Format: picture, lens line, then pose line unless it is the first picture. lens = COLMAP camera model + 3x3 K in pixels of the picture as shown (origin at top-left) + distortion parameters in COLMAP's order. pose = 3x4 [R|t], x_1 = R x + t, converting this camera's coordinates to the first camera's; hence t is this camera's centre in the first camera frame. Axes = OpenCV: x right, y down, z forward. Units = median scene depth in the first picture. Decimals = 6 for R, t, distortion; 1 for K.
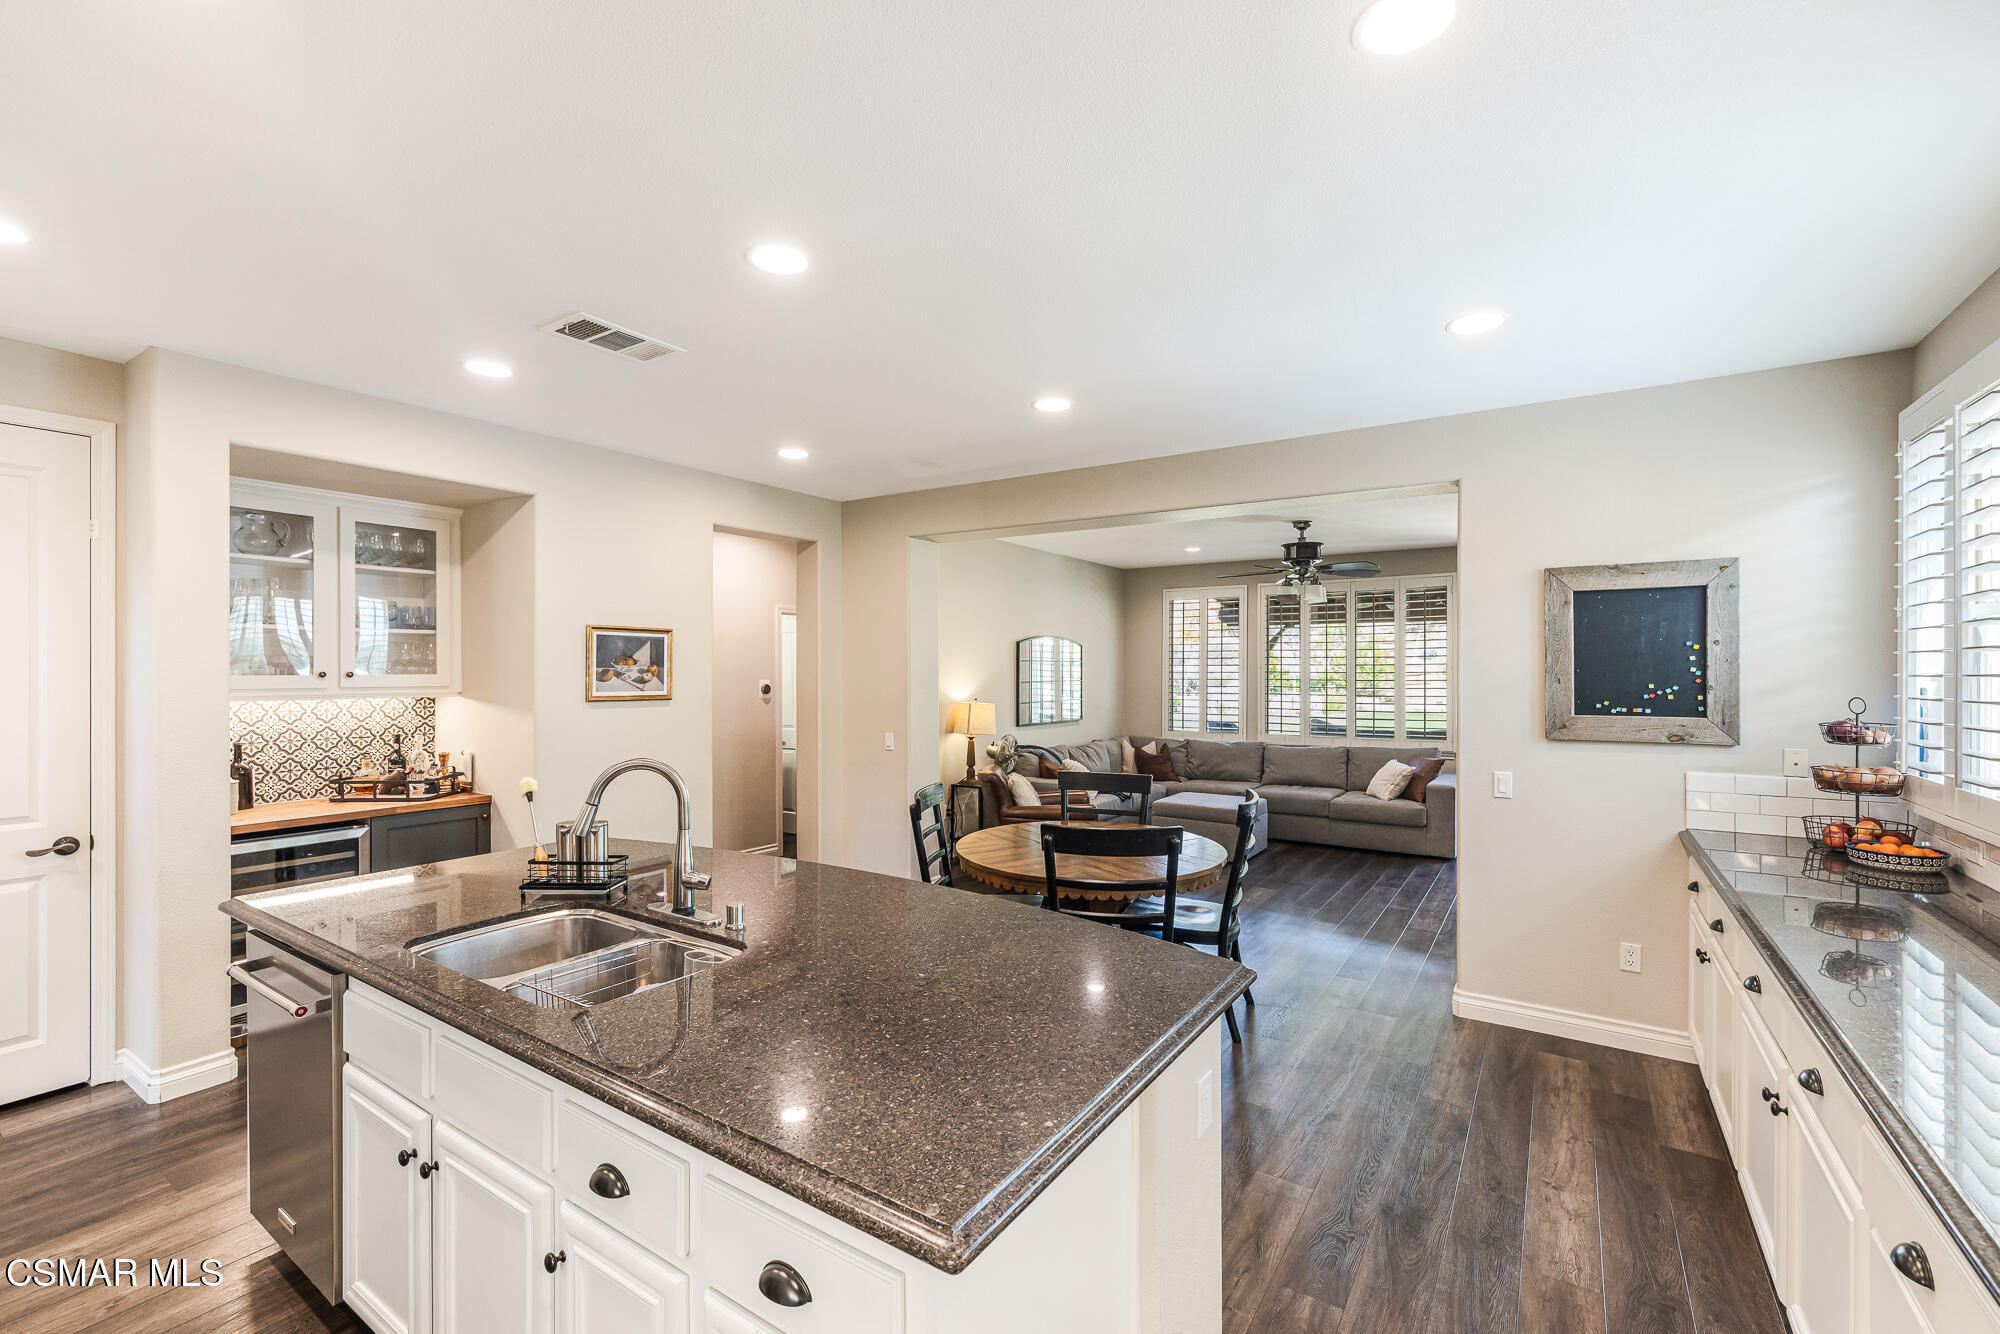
lens RADIAL K [[839.7, 0, 1007.9], [0, 839.7, 668.7], [0, 0, 1]] dist [-0.002482, -0.000609]
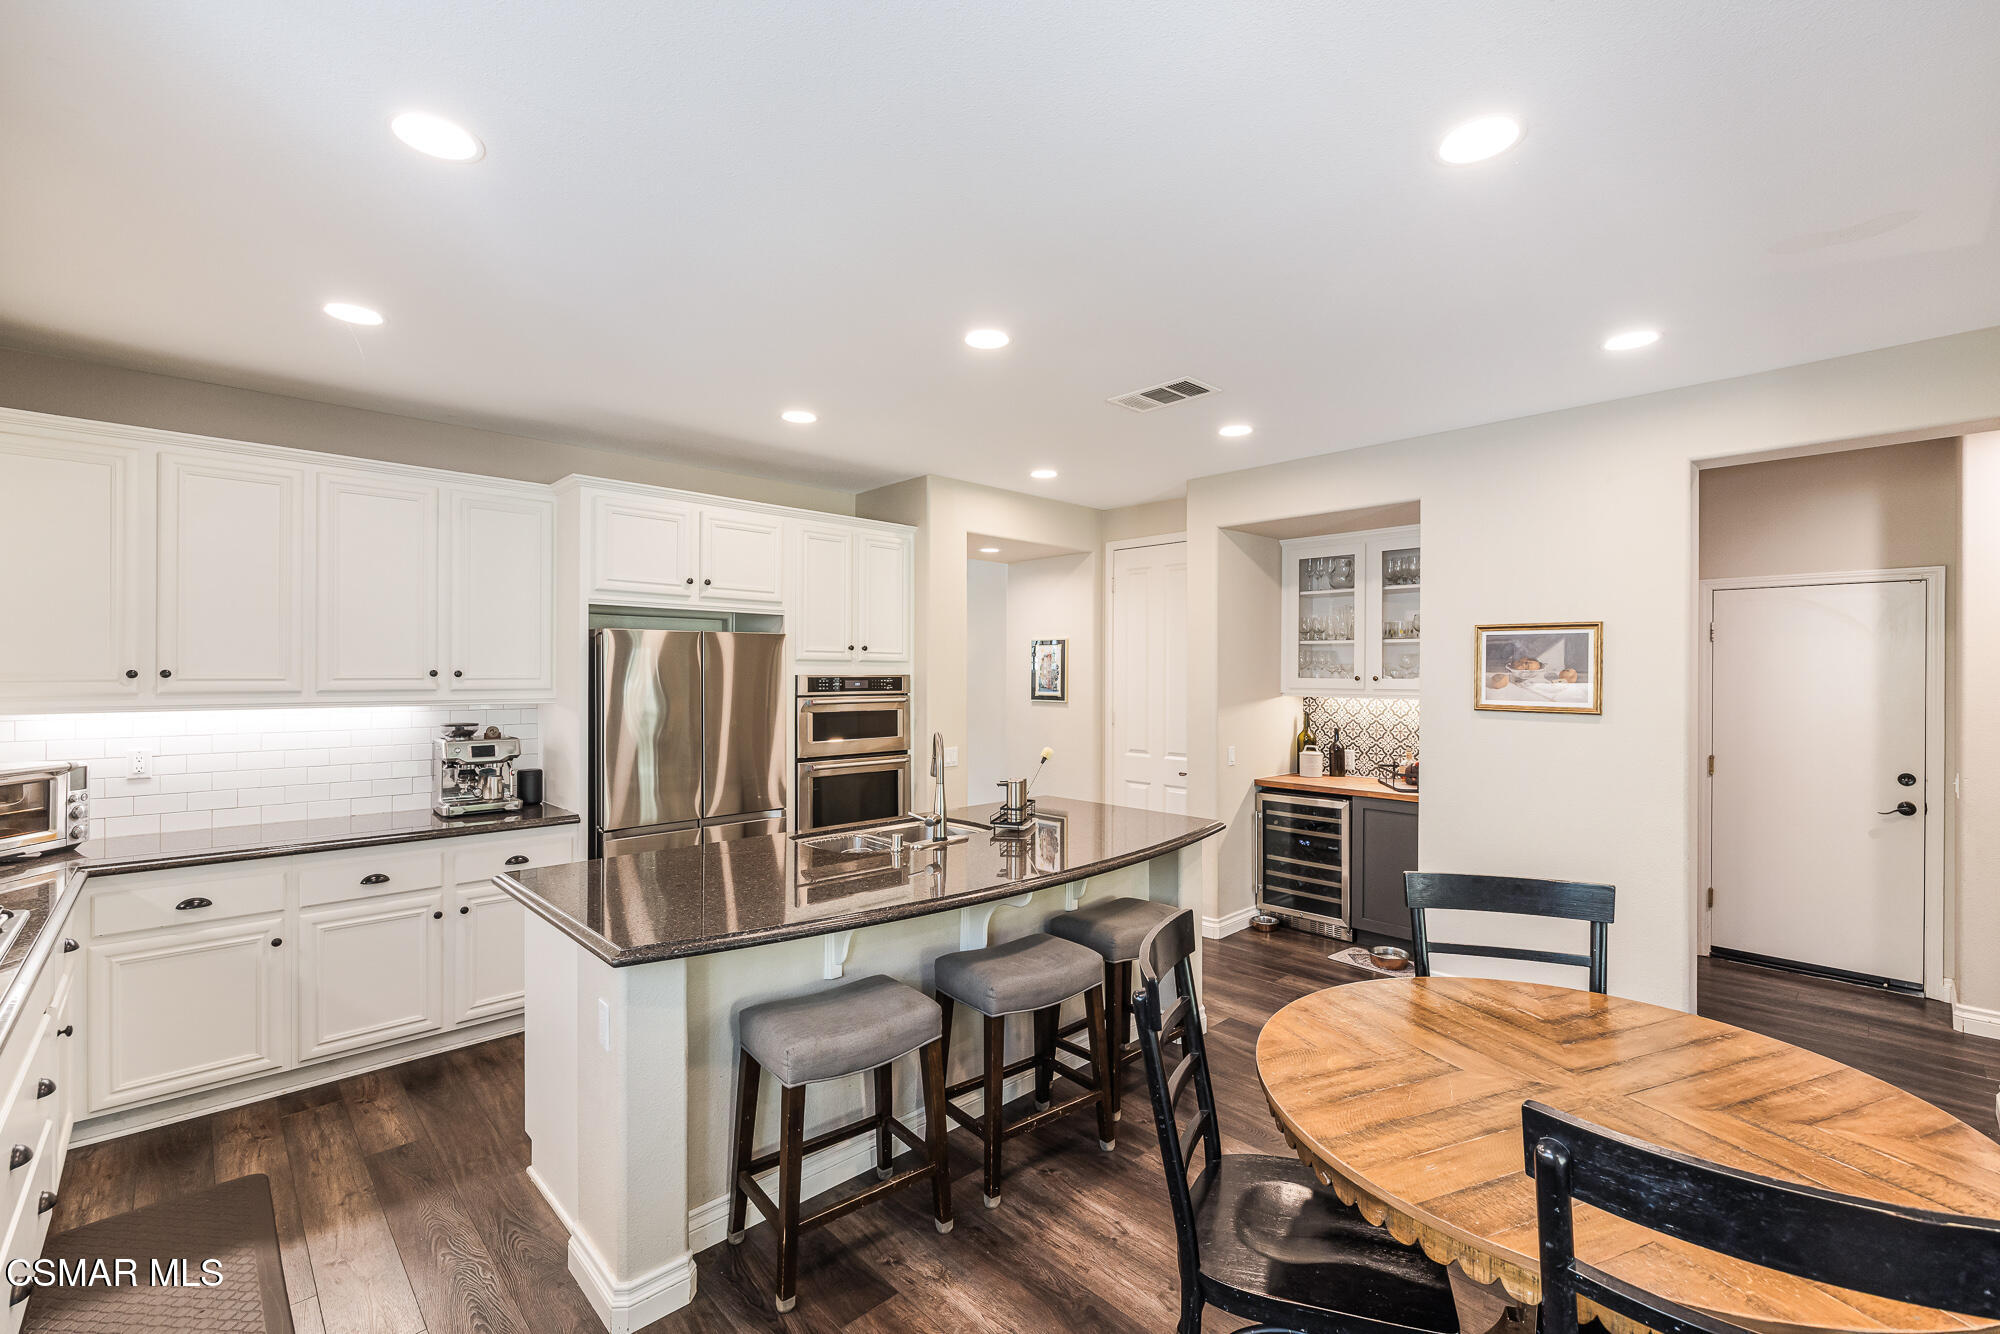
lens RADIAL K [[862.3, 0, 1007.1], [0, 862.3, 674.2], [0, 0, 1]] dist [-0.002191, -0.000284]
pose [[-0.221283, 0.000771, -0.975209, 0.513051], [-0.001706, 0.999998, 0.001178, 0.000335], [0.975208, 0.001925, -0.221281, 0.704933]]
